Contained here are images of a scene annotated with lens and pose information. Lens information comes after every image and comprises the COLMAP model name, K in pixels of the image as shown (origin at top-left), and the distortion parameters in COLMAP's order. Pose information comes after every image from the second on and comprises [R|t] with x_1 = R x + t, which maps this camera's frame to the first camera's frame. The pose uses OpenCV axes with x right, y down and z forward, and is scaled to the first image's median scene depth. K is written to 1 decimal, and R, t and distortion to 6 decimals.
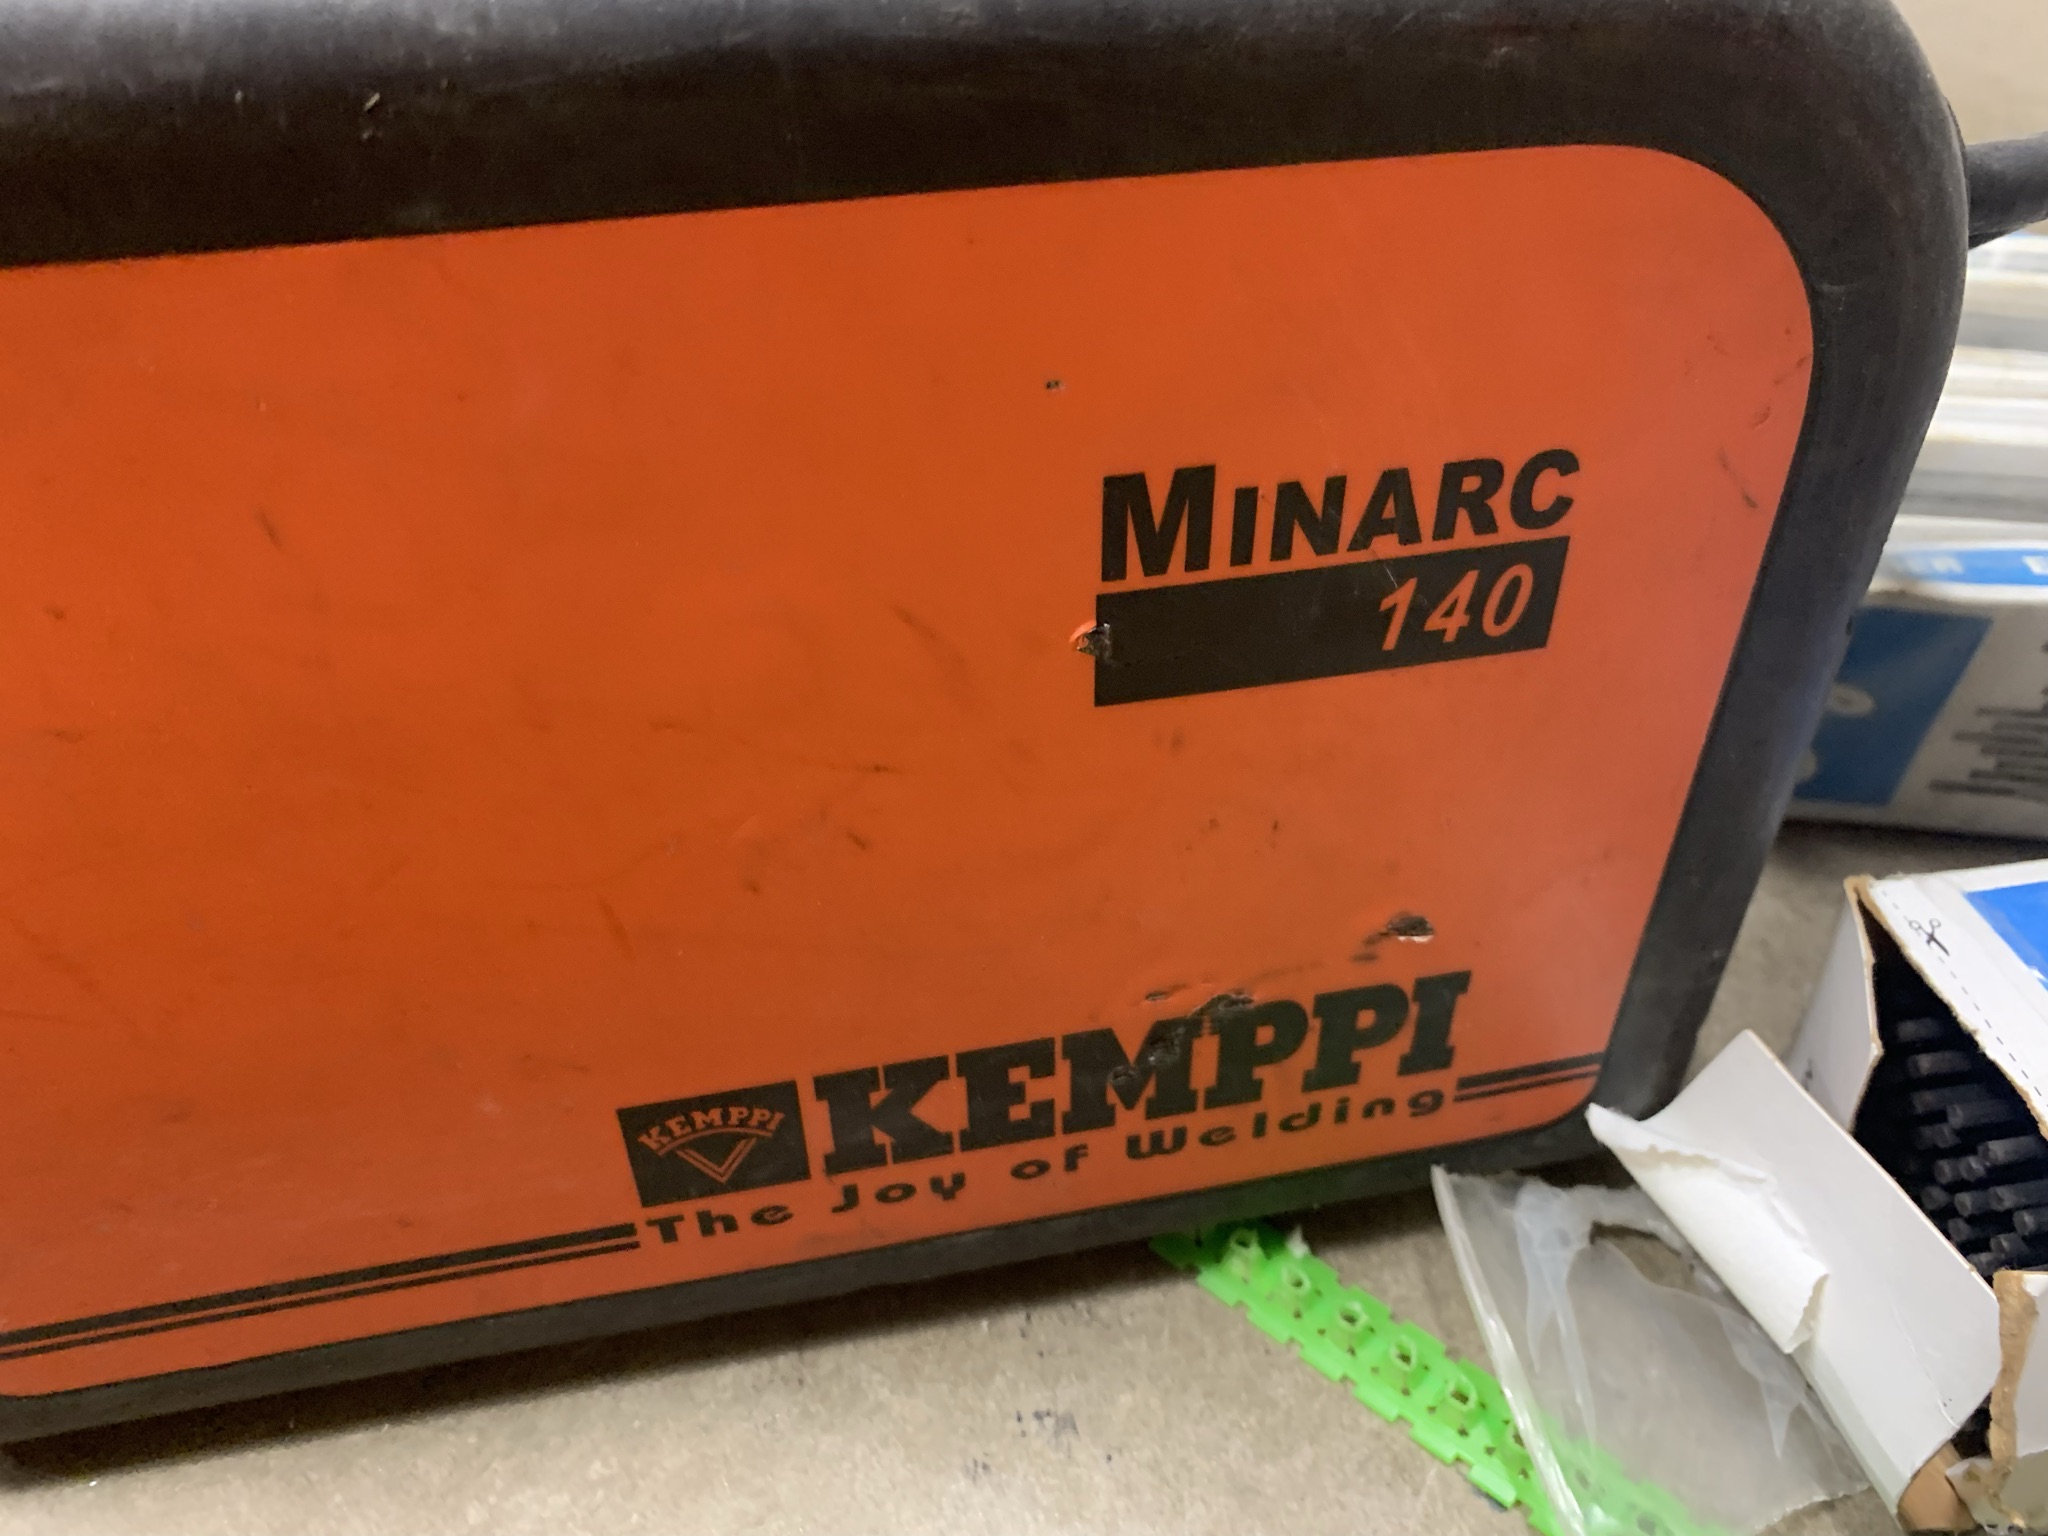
lens RADIAL K [[1750.8, 0, 1024.0], [0, 1750.8, 768.0], [0, 0, 1]] dist [0.042520, -0.007393]
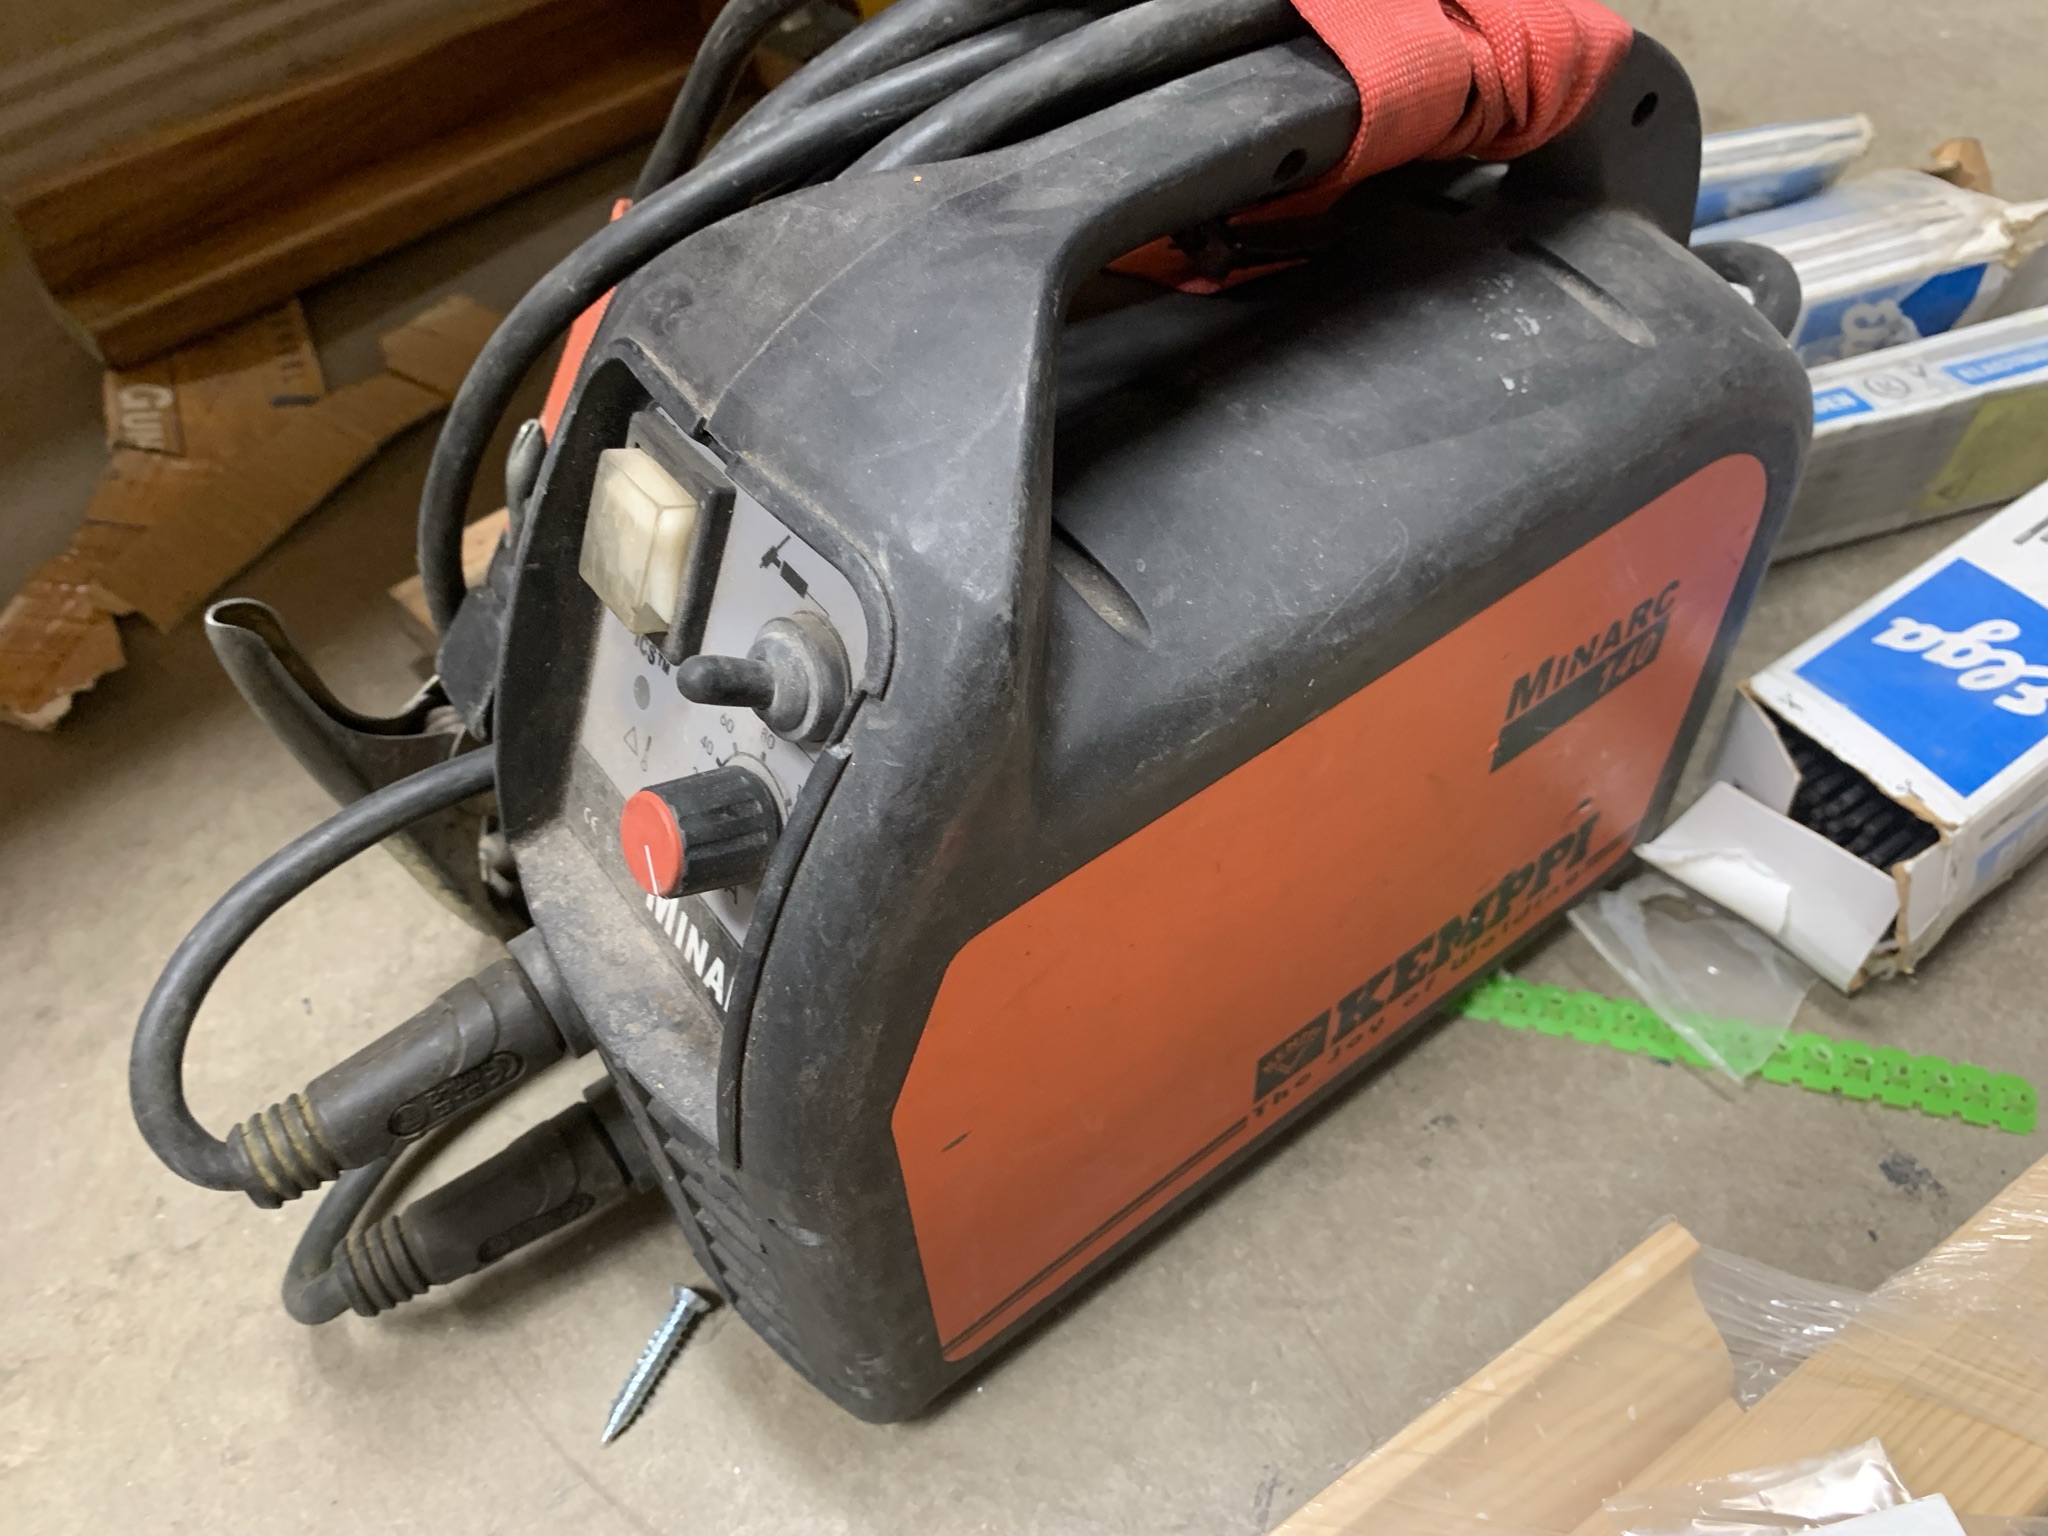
lens RADIAL K [[1750.8, 0, 1024.0], [0, 1750.8, 768.0], [0, 0, 1]] dist [0.042520, -0.007393]
pose [[0.903028, -0.348869, 0.250659, -0.717738], [0.301055, 0.930185, 0.210052, -0.480878], [-0.306440, -0.114221, 0.945012, -0.525297]]
